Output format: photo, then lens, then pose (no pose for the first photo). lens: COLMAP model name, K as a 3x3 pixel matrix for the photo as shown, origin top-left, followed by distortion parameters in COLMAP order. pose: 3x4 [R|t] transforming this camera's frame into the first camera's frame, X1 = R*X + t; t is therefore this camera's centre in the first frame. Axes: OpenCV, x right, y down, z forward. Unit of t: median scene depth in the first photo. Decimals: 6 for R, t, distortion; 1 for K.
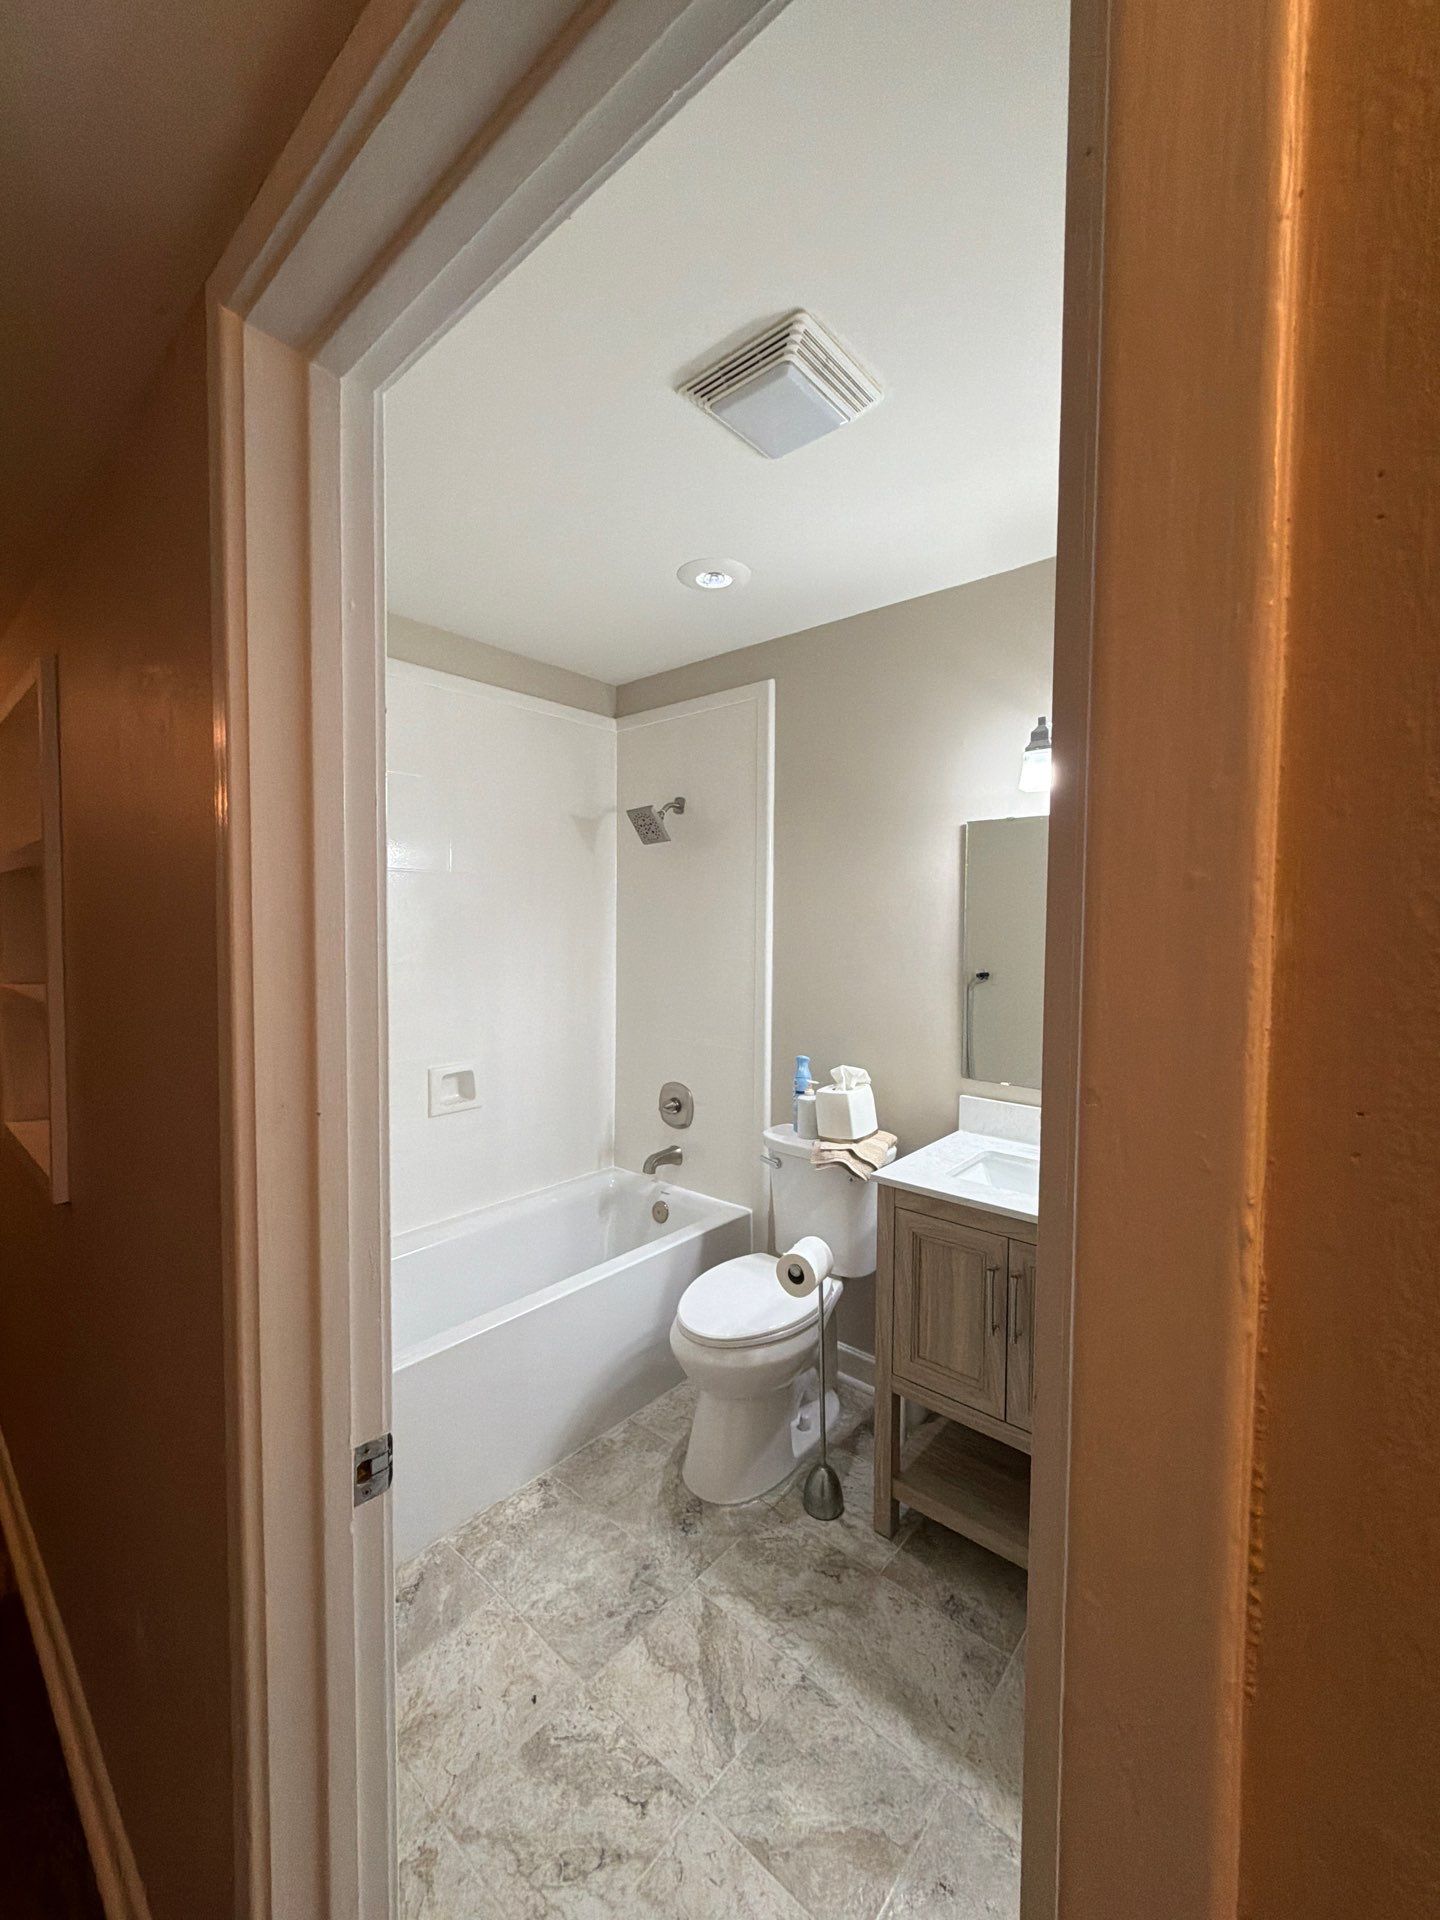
lens RADIAL K [[761.1, 0, 717.0], [0, 761.1, 956.4], [0, 0, 1]] dist [-0.001086, 0.000547]
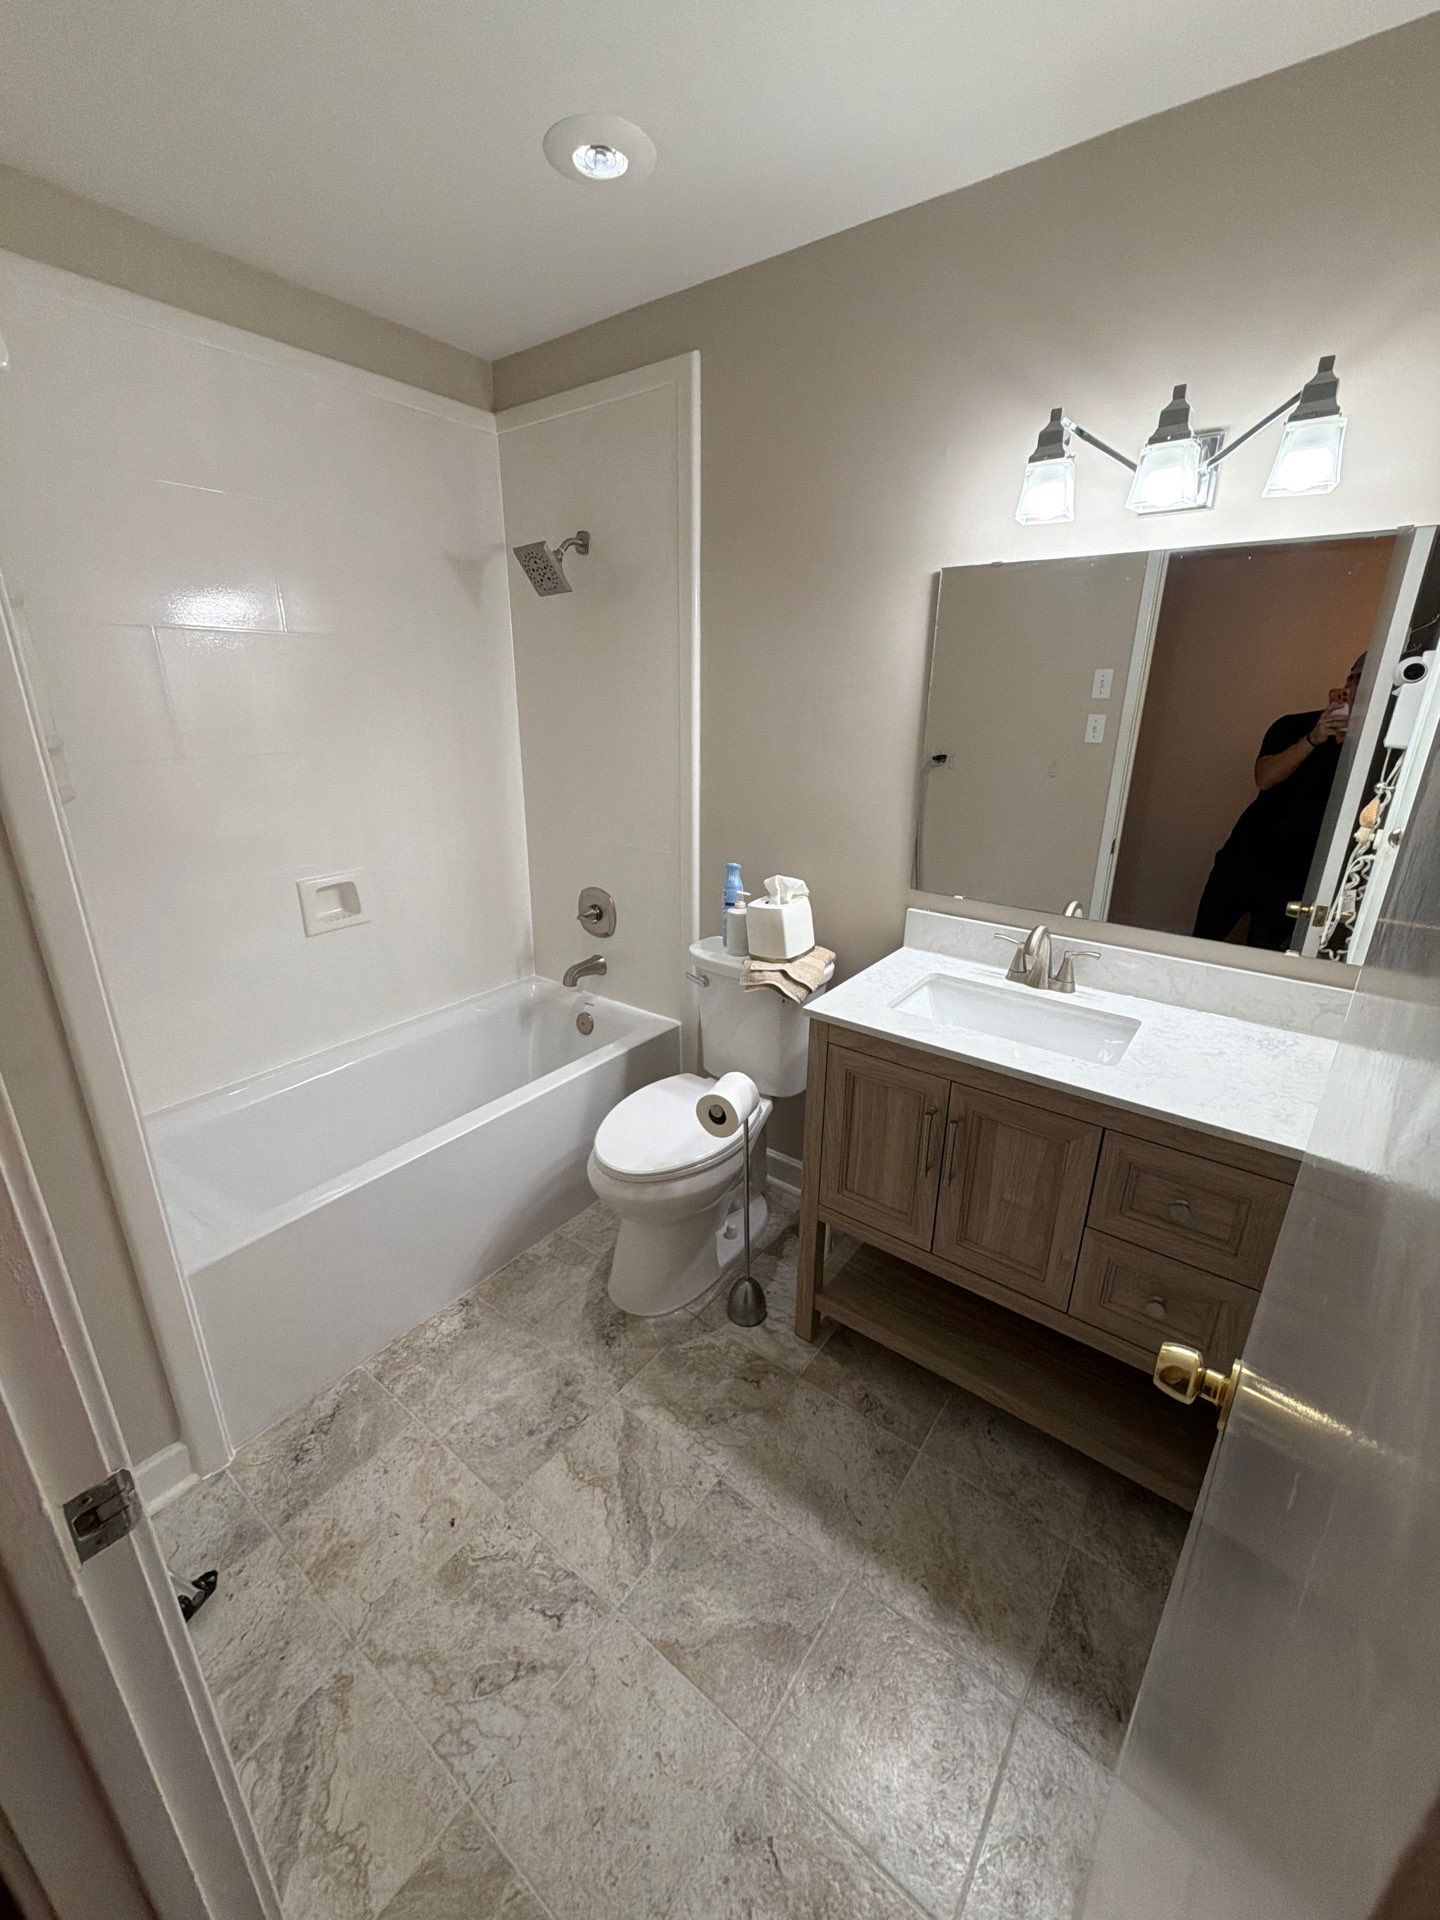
lens RADIAL K [[761.1, 0, 716.8], [0, 761.1, 956.4], [0, 0, 1]] dist [-0.001086, 0.000547]
pose [[0.997766, -0.020575, 0.063554, 0.042422], [0.001241, 0.956928, 0.290322, -0.023407], [-0.066790, -0.289595, 0.954816, 0.161614]]
